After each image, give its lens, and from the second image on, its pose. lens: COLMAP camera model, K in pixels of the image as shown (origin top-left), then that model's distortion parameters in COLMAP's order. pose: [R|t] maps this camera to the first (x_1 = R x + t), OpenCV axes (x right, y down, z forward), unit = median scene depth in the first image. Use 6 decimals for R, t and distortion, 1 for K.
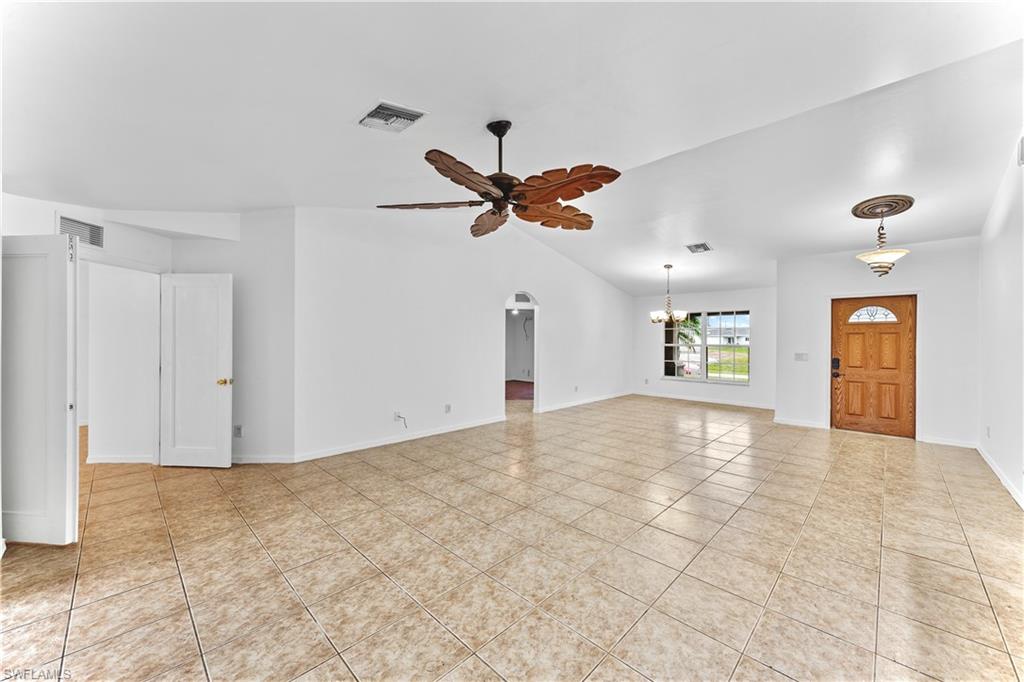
lens RADIAL K [[385.4, 0, 515.0], [0, 385.4, 343.4], [0, 0, 1]] dist [0.002914, 0.000740]
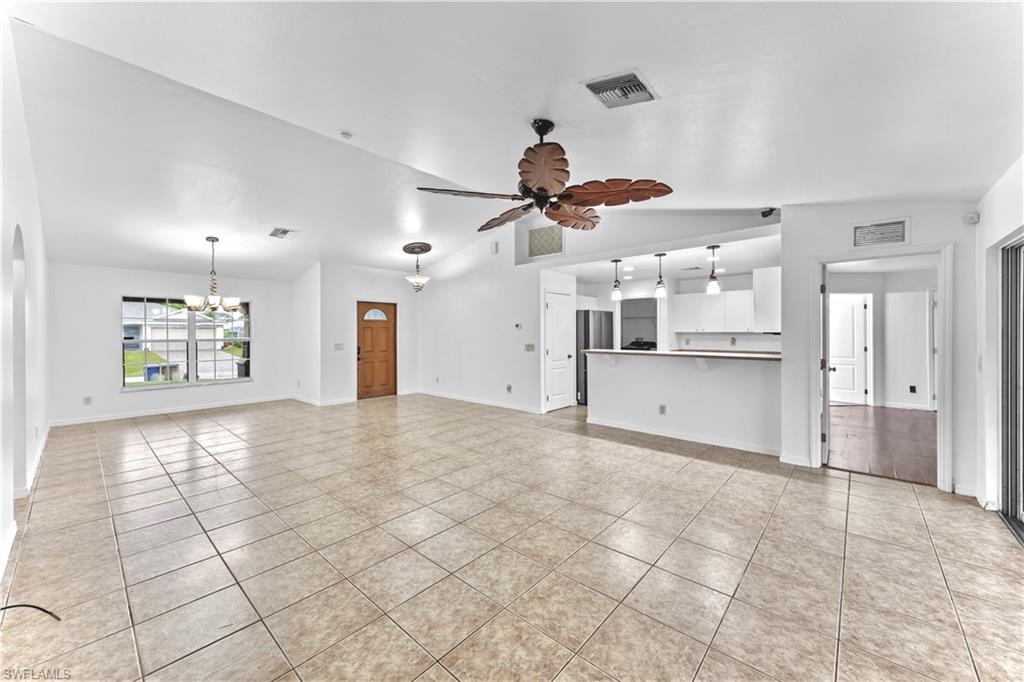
lens RADIAL K [[385.4, 0, 511.3], [0, 385.4, 333.2], [0, 0, 1]] dist [0.002914, 0.000740]
pose [[-0.034272, -0.007732, 0.999383, -0.539729], [0.016229, 0.999834, 0.008292, -0.009425], [-0.999281, 0.016503, -0.034141, 0.566433]]
